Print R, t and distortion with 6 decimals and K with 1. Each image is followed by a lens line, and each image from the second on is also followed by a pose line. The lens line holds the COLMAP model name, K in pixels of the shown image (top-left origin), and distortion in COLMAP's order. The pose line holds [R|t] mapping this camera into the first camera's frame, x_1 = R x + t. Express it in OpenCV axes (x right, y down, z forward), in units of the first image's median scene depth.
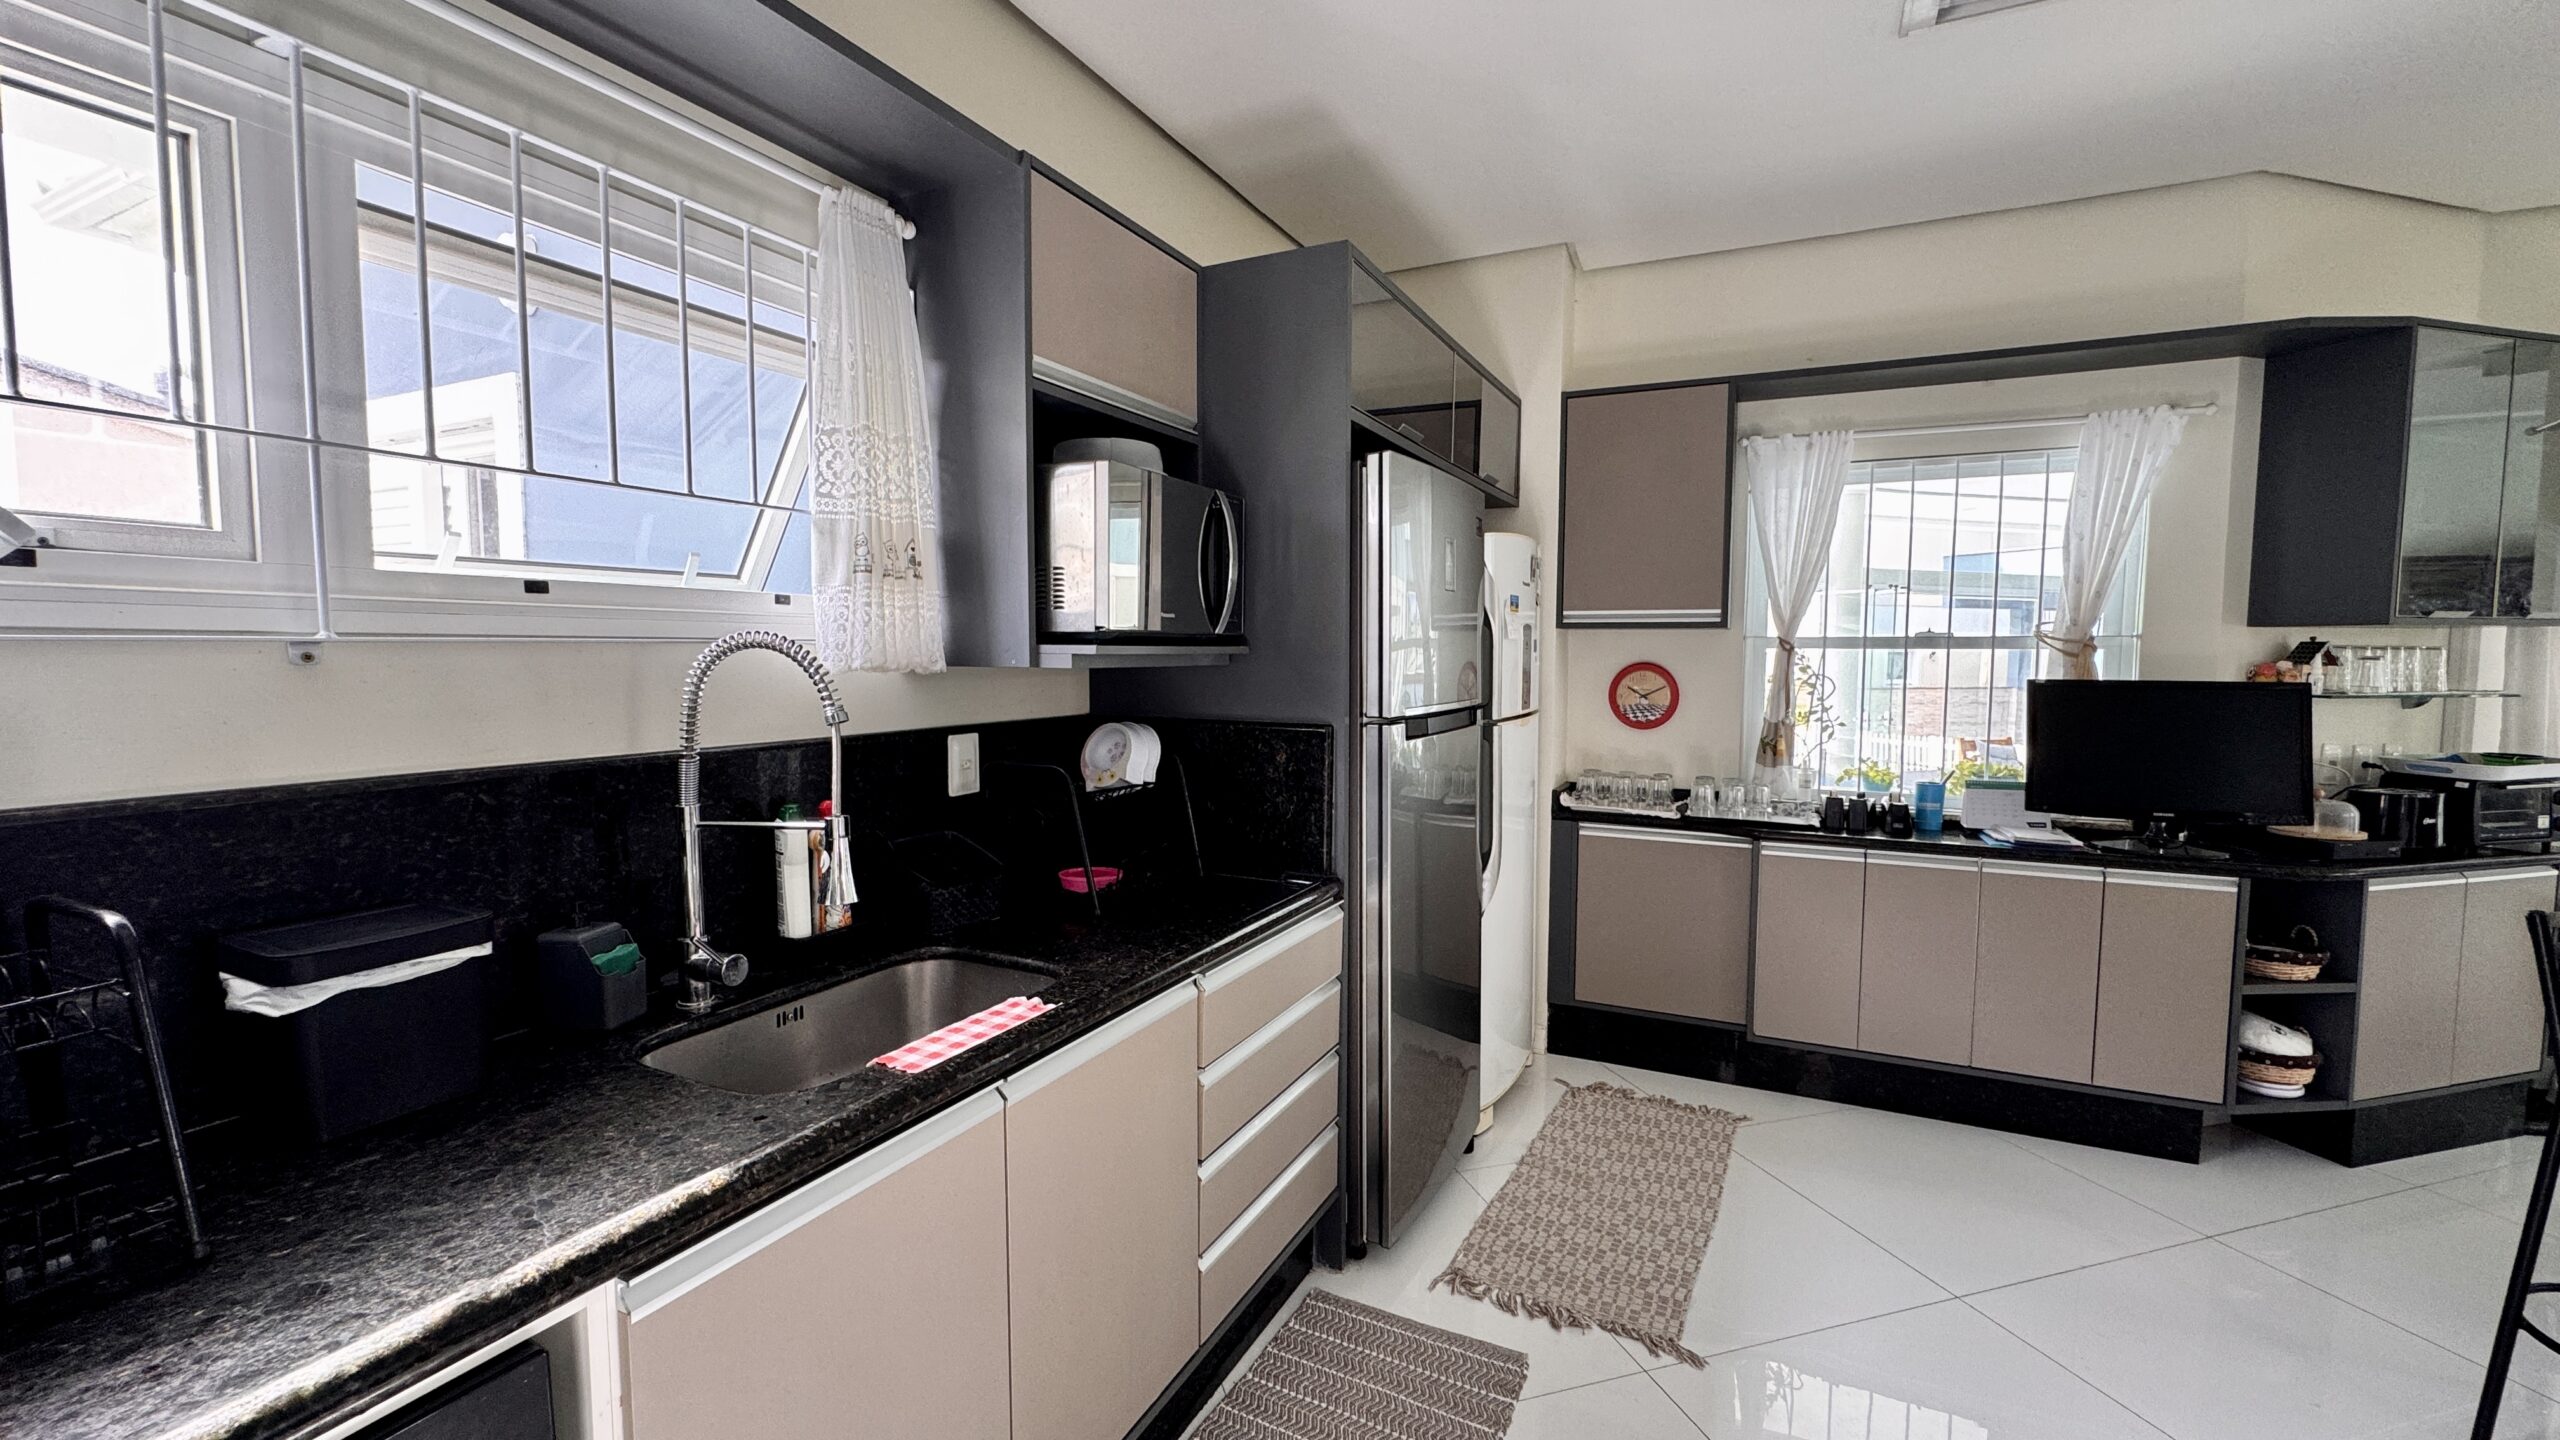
lens RADIAL K [[1030.1, 0, 1284.0], [0, 1030.1, 720.6], [0, 0, 1]] dist [-0.003482, 0.001649]
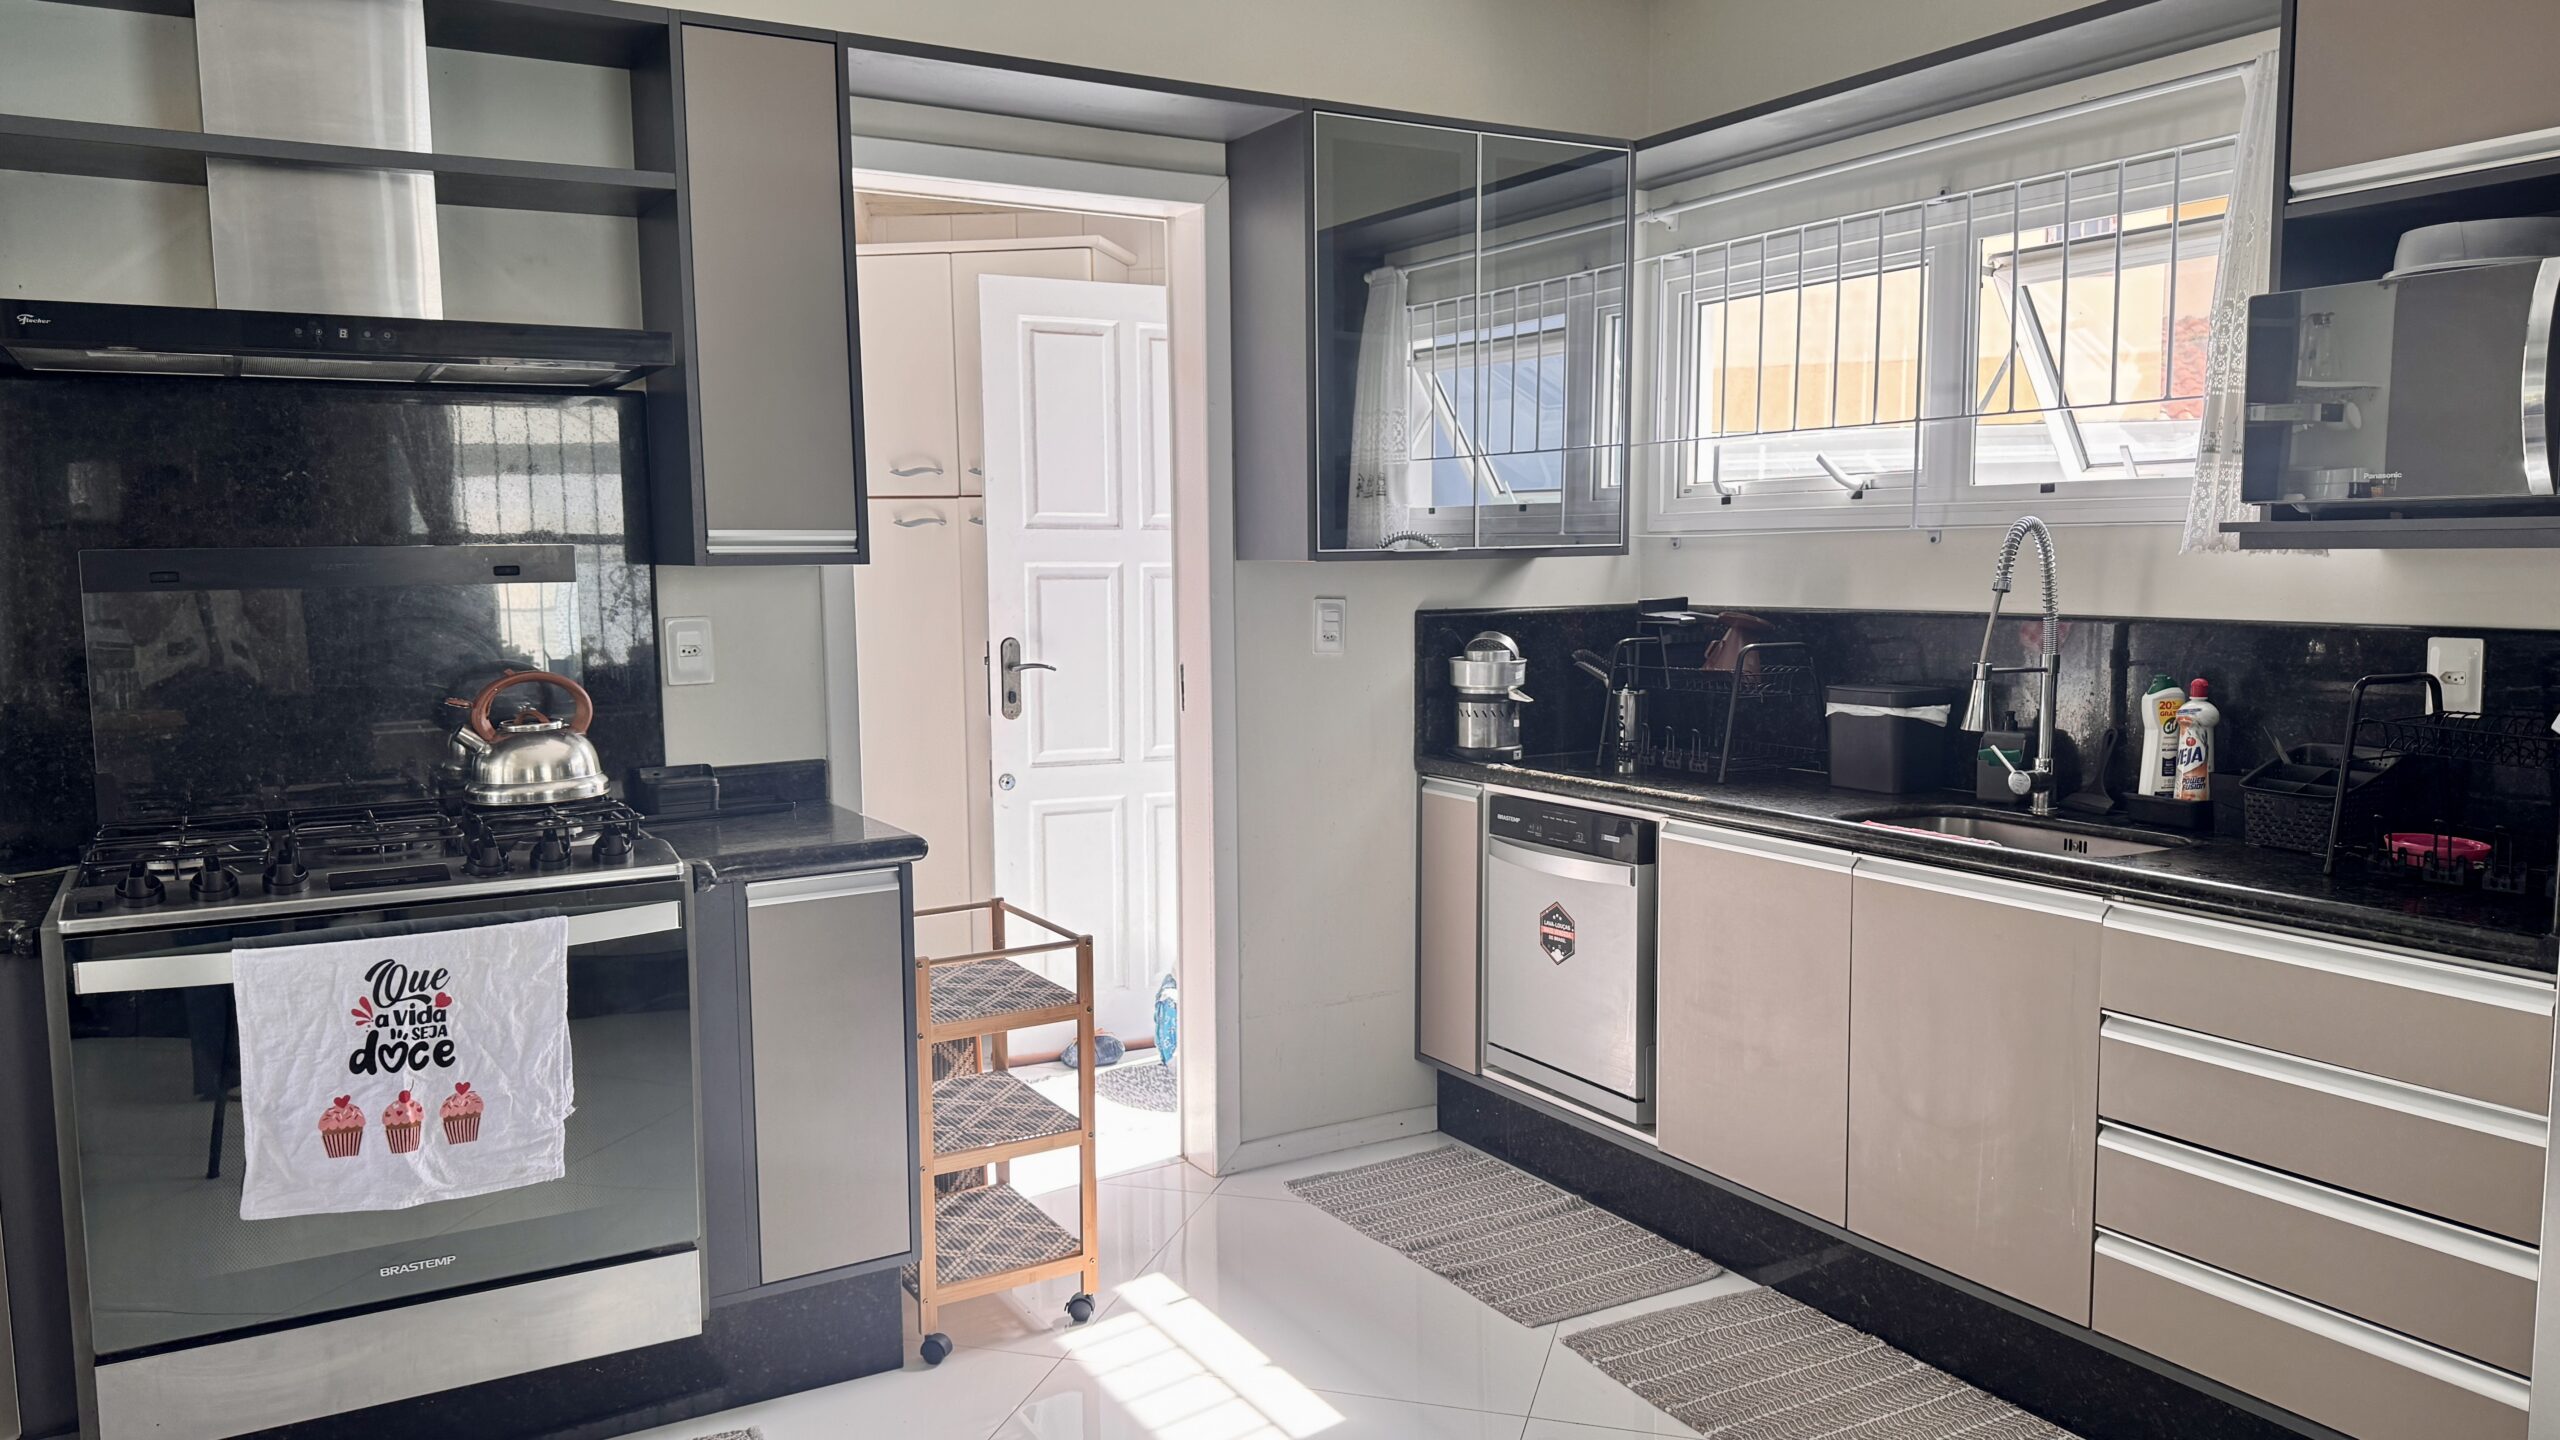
lens RADIAL K [[1787.2, 0, 1279.4], [0, 1787.2, 725.4], [0, 0, 1]] dist [0.056517, -0.058357]
pose [[-0.565105, 0.078580, -0.821268, 1.832104], [-0.053274, 0.989901, 0.131373, -0.073424], [0.823297, 0.117992, -0.555211, 1.480877]]
